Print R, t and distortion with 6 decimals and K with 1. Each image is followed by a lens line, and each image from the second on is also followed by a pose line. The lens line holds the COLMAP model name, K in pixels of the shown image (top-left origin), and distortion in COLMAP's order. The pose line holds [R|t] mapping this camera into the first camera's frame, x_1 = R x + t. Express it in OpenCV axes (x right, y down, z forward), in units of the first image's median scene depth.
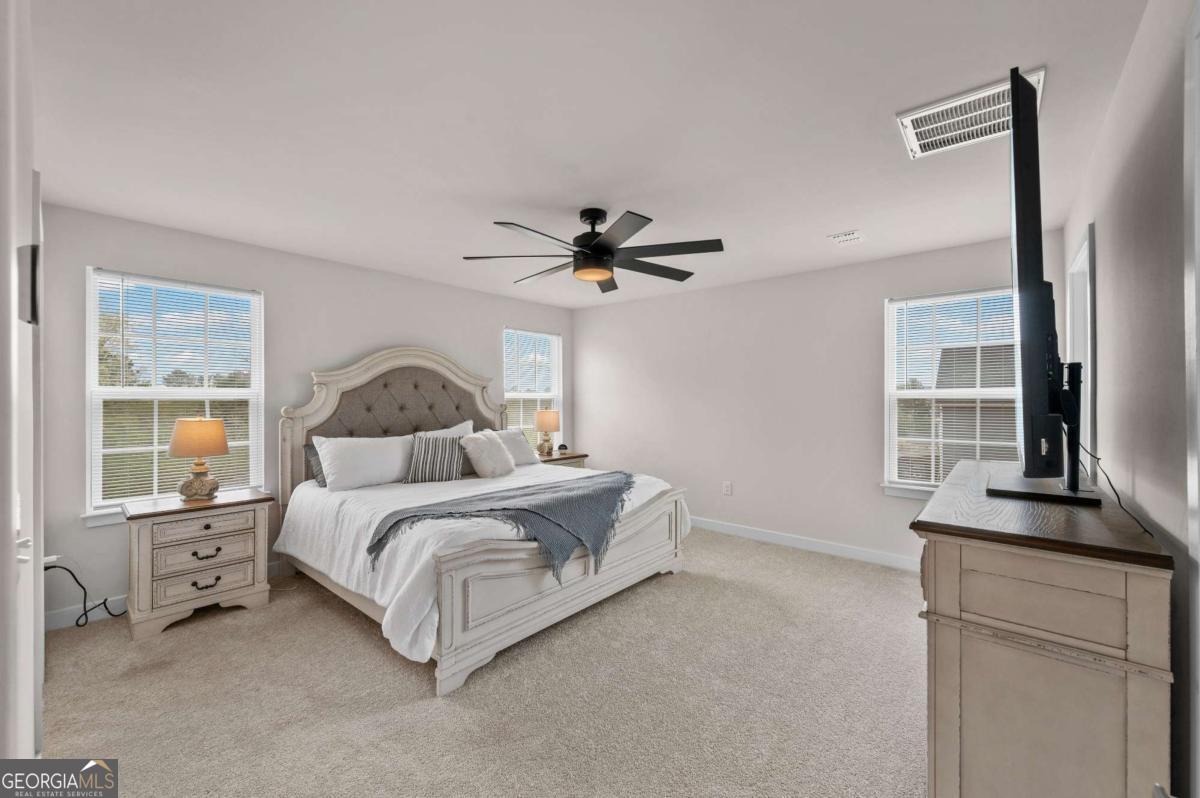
lens RADIAL K [[472.8, 0, 599.6], [0, 472.8, 395.8], [0, 0, 1]] dist [0.001838, 0.000884]
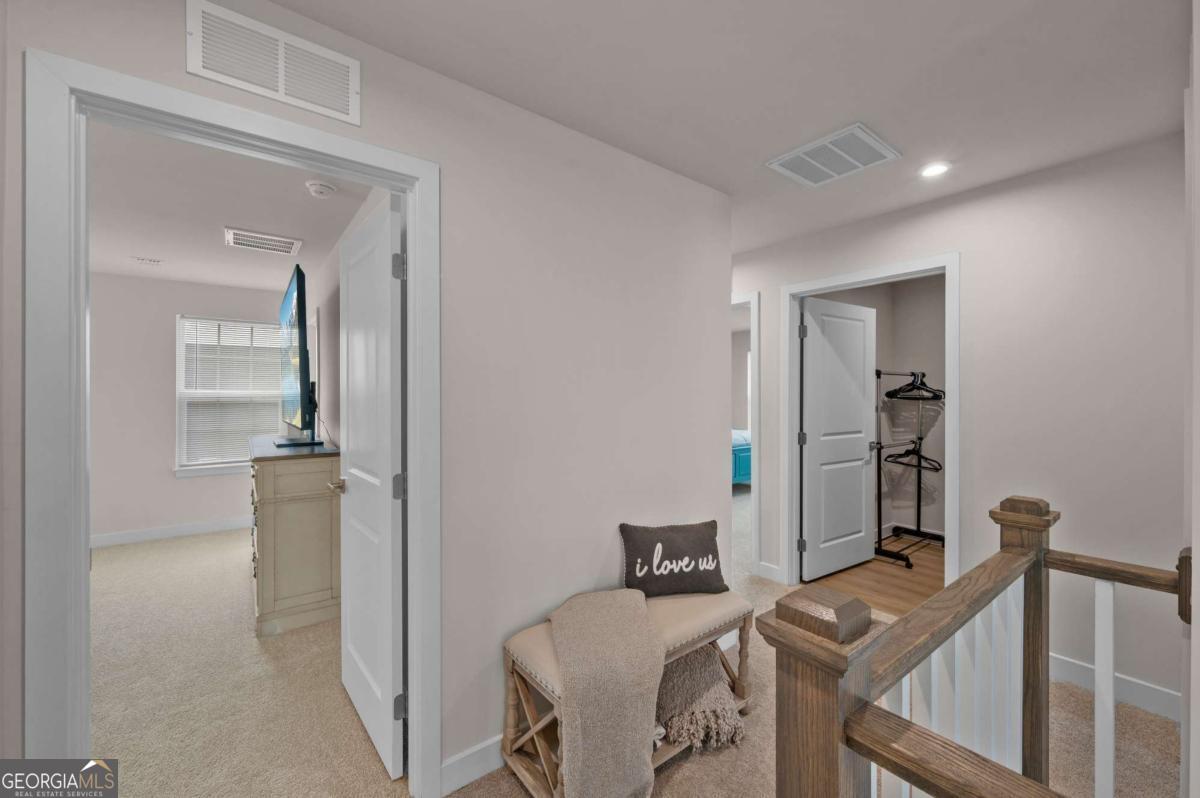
lens RADIAL K [[472.8, 0, 601.8], [0, 472.8, 394.4], [0, 0, 1]] dist [0.001838, 0.000884]
pose [[0.207591, -0.000411, 0.978216, -0.283112], [-0.003668, 0.999993, 0.001199, -0.005276], [-0.978209, -0.003837, 0.207588, -0.248777]]
